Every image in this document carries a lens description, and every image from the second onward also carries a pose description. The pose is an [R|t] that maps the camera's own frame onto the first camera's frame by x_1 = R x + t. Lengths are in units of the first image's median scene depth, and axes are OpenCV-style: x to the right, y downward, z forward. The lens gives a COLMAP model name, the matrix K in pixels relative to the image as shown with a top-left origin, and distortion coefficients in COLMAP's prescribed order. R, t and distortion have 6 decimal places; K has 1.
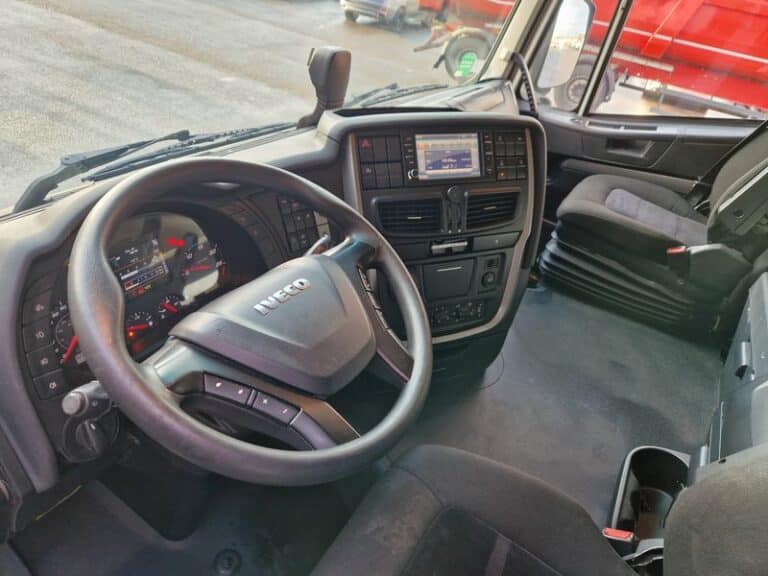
lens RADIAL K [[530.6, 0, 384.0], [0, 530.6, 288.0], [0, 0, 1]] dist [0.092145, -0.097157]
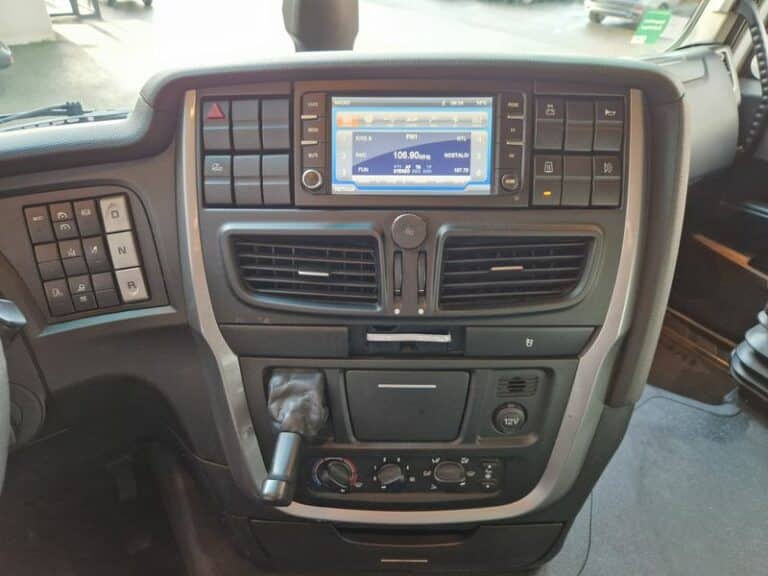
lens RADIAL K [[530.6, 0, 384.0], [0, 530.6, 288.0], [0, 0, 1]] dist [0.092145, -0.097157]
pose [[0.910788, 0.125623, -0.393298, 0.286185], [-0.135674, 0.990751, 0.002265, -0.122903], [0.389945, 0.051297, 0.919408, 0.567658]]
